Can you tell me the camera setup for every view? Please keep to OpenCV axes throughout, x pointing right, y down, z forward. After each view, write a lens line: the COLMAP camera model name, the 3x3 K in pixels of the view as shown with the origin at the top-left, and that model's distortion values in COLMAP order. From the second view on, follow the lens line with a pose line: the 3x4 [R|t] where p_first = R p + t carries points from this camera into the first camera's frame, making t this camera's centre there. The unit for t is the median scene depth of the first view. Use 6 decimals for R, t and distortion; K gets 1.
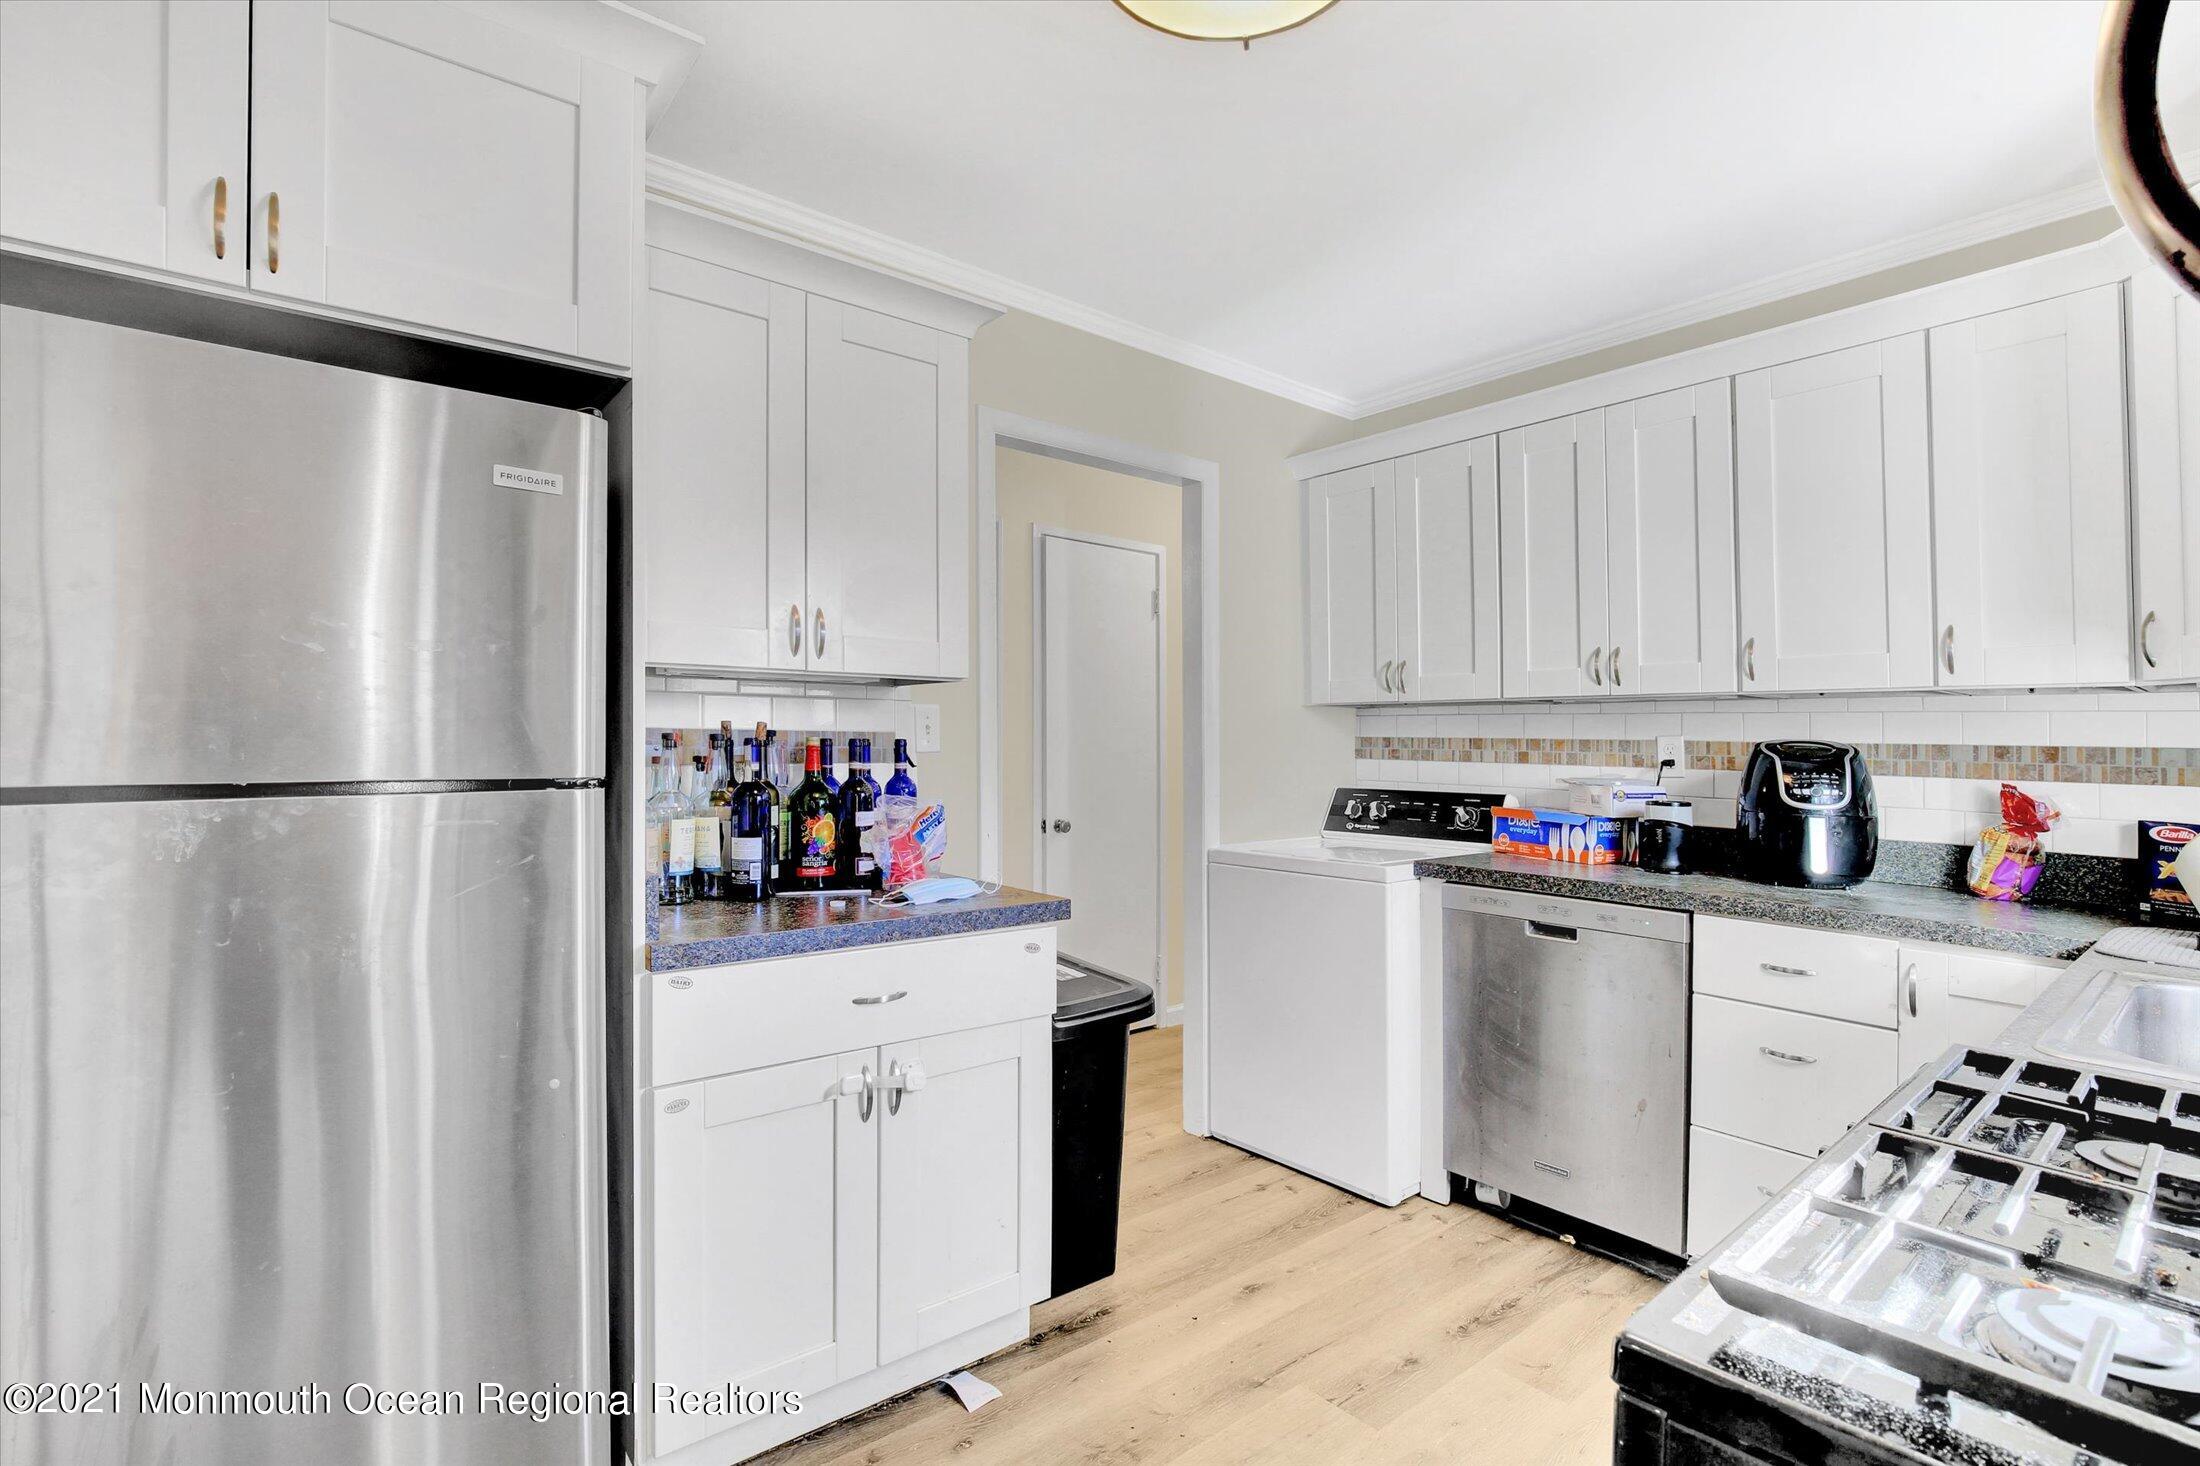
lens RADIAL K [[1035.0, 0, 1084.8], [0, 1035.0, 752.0], [0, 0, 1]] dist [-0.024509, -0.000469]
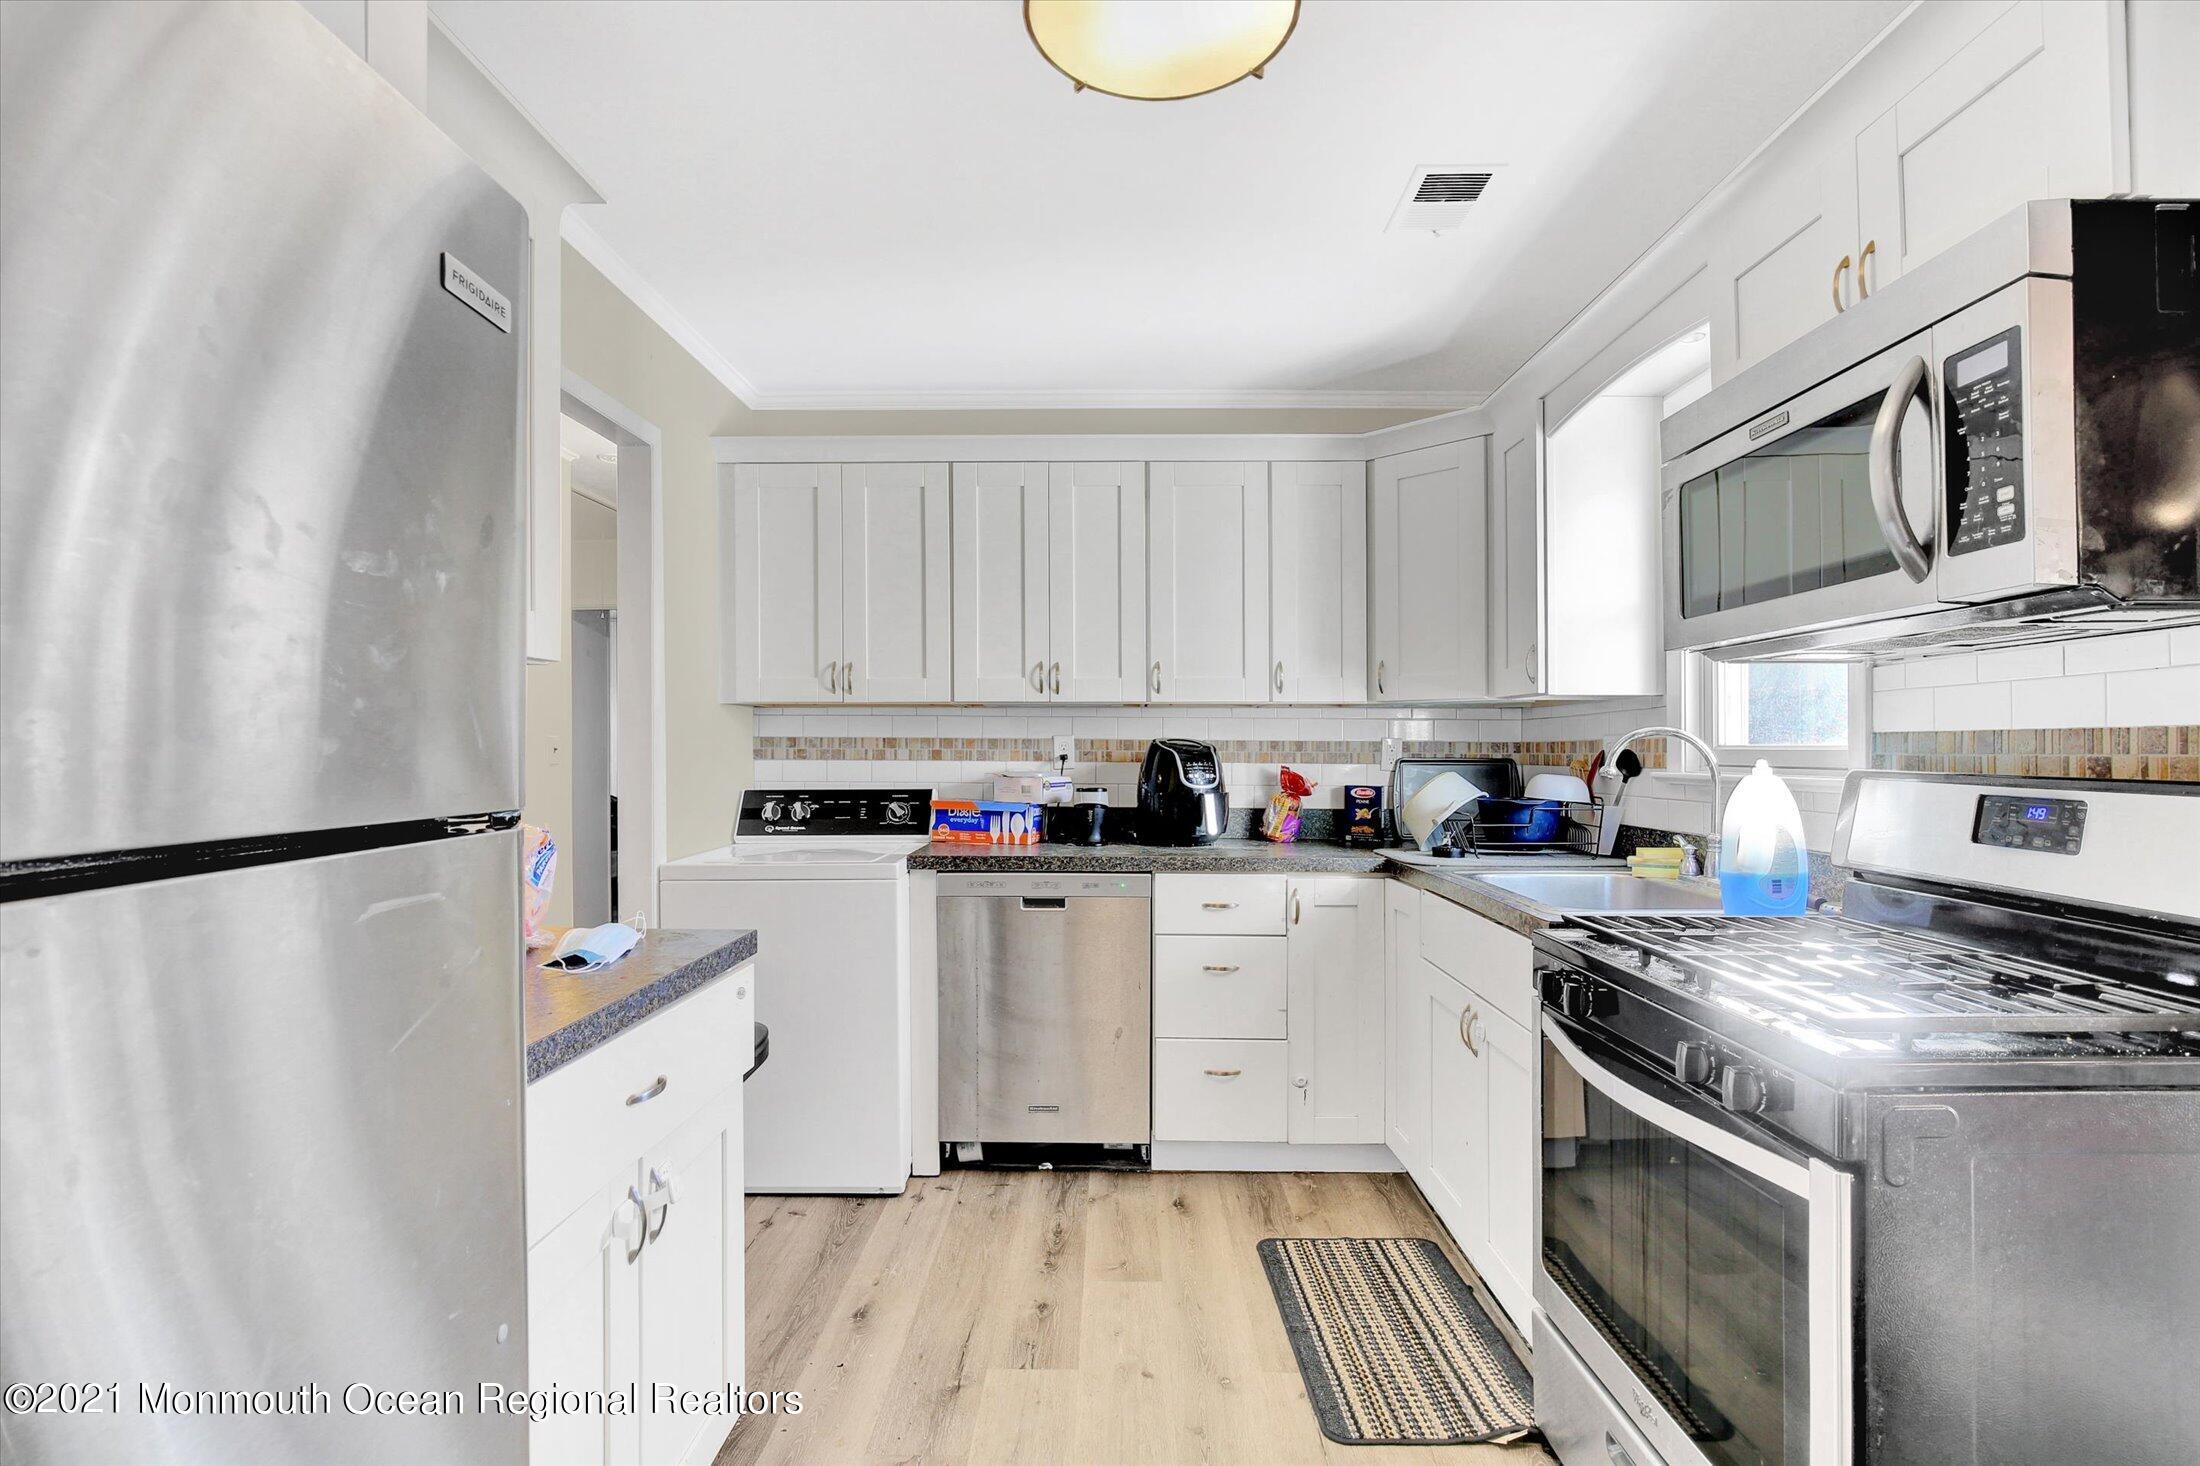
lens RADIAL K [[1035.0, 0, 1113.1], [0, 1035.0, 728.1], [0, 0, 1]] dist [-0.024509, -0.000469]
pose [[0.632493, 0.002907, 0.774560, -0.372539], [0.015185, 0.999754, -0.016152, -0.003415], [-0.774417, 0.021978, 0.632294, 0.178005]]
